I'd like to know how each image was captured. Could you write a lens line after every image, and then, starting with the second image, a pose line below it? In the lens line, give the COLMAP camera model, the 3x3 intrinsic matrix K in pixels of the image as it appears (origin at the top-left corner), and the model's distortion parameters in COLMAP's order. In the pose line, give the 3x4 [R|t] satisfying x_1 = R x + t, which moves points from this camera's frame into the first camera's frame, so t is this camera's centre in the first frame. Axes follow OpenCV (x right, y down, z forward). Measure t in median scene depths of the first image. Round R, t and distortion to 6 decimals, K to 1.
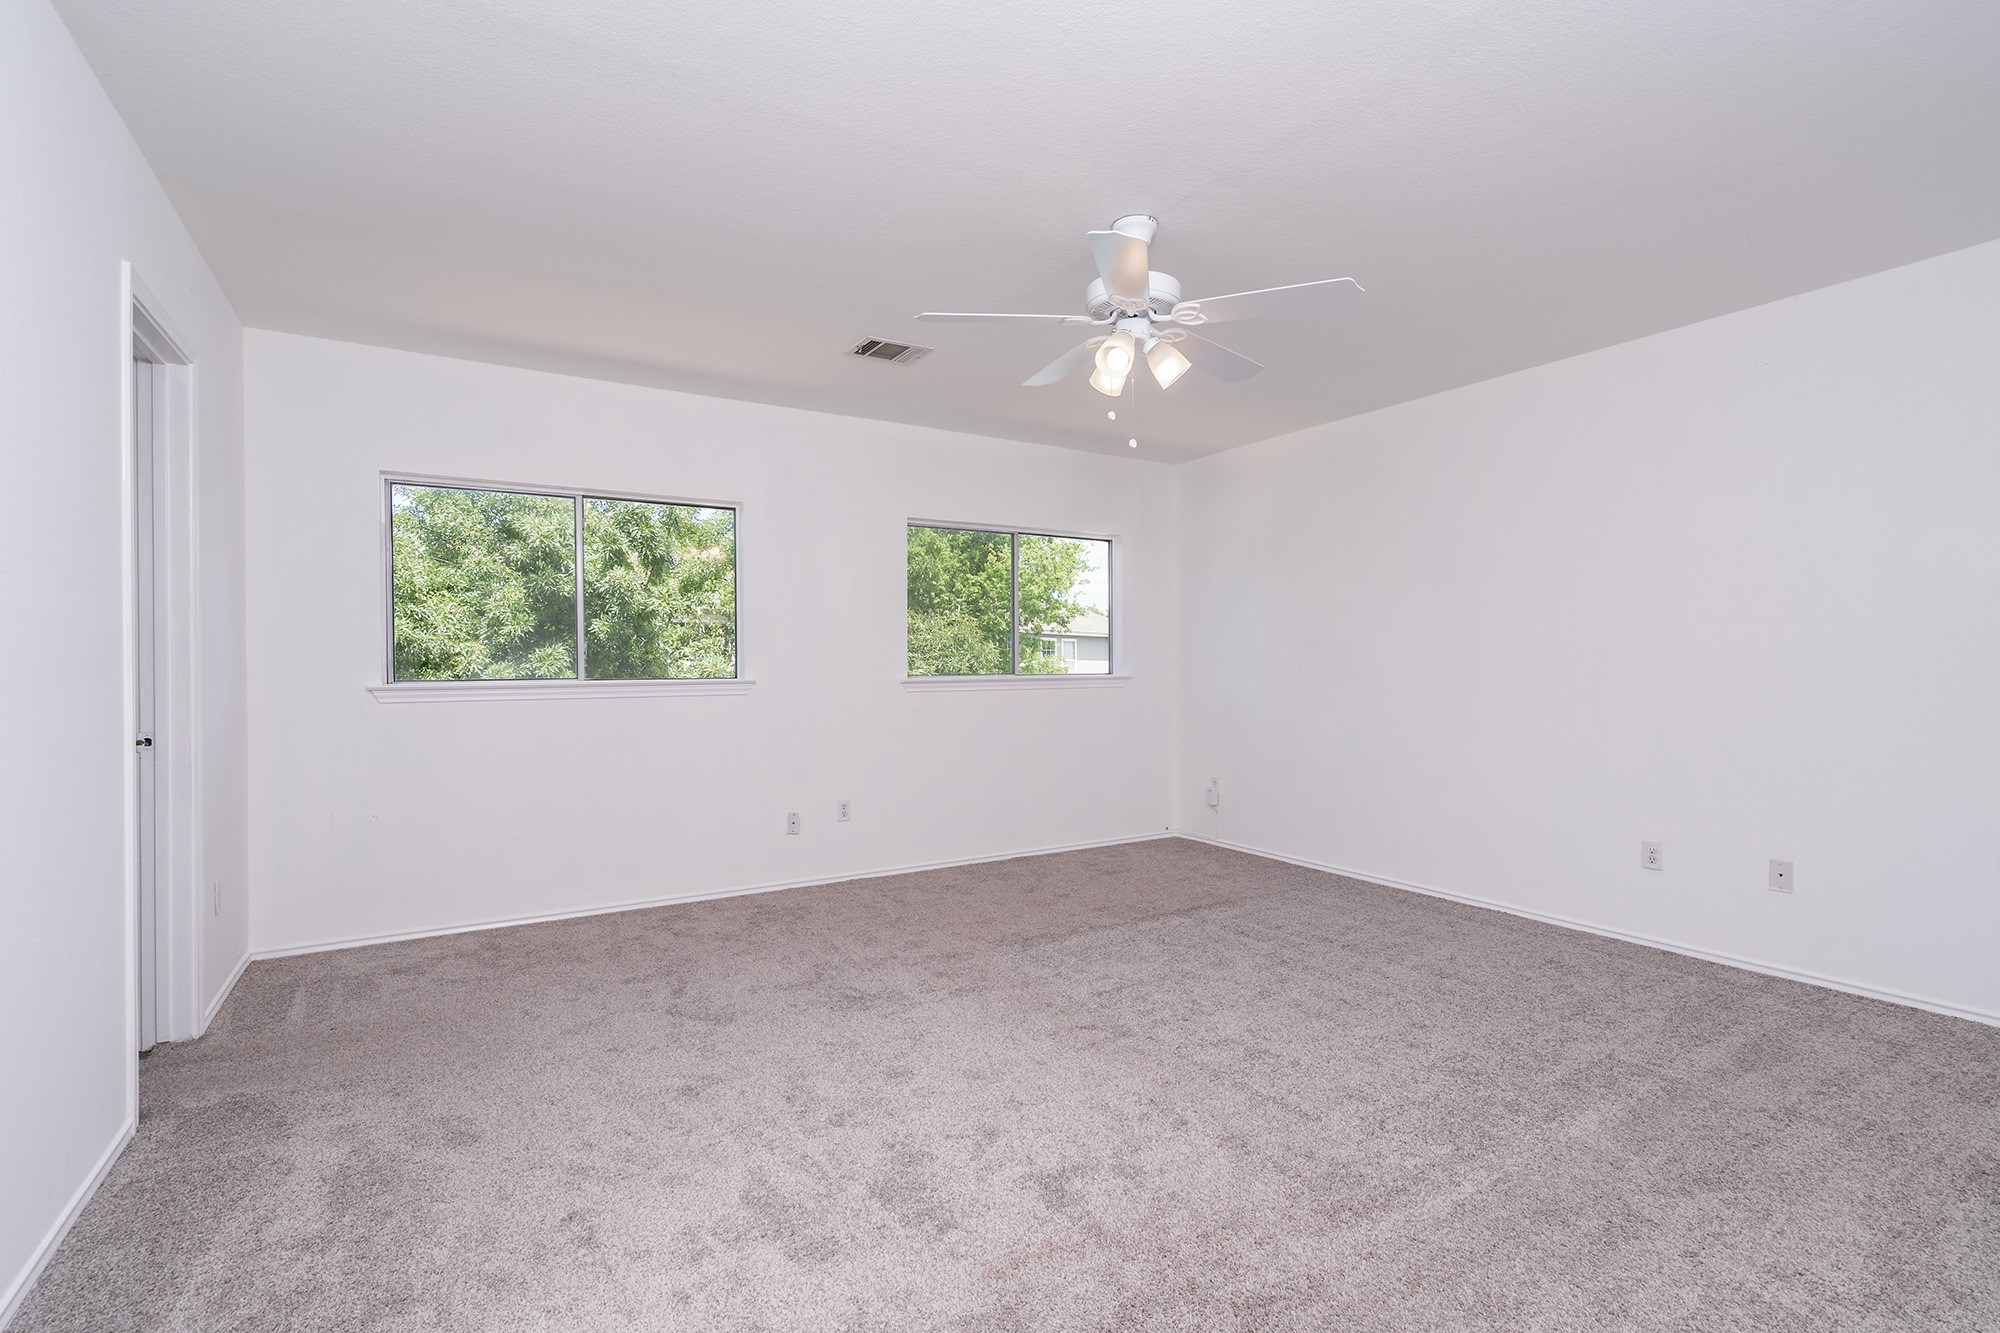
lens RADIAL K [[914.4, 0, 1007.9], [0, 914.4, 664.6], [0, 0, 1]] dist [-0.001763, 0.001659]
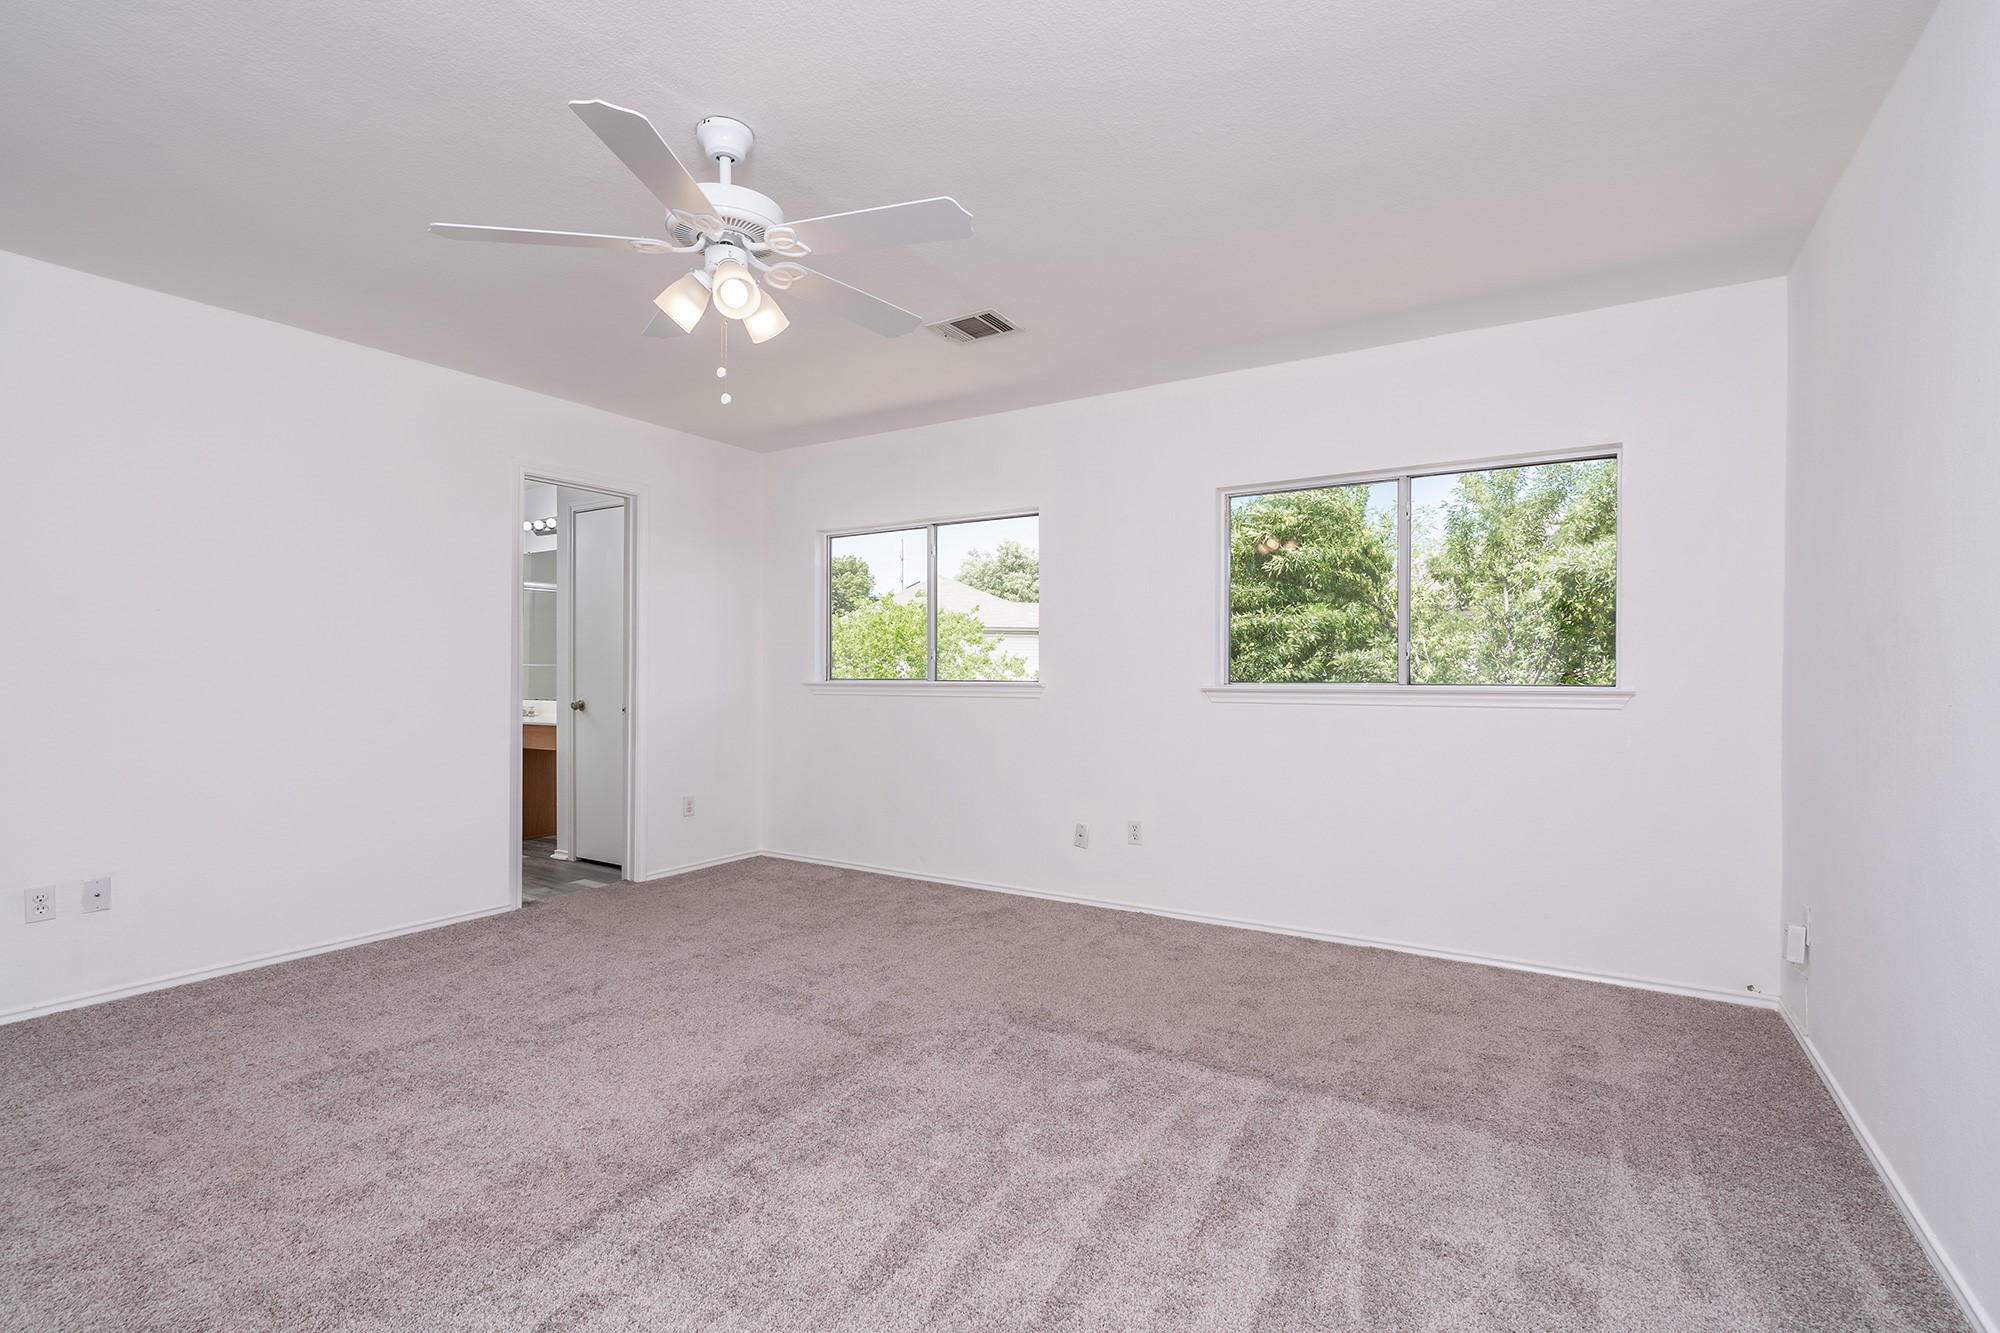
lens RADIAL K [[914.4, 0, 1005.4], [0, 914.4, 666.4], [0, 0, 1]] dist [-0.001763, 0.001659]
pose [[0.449297, 0.002136, -0.893380, 0.597323], [-0.006017, 0.999982, -0.000635, -0.000250], [0.893362, 0.005661, 0.449302, 0.523668]]
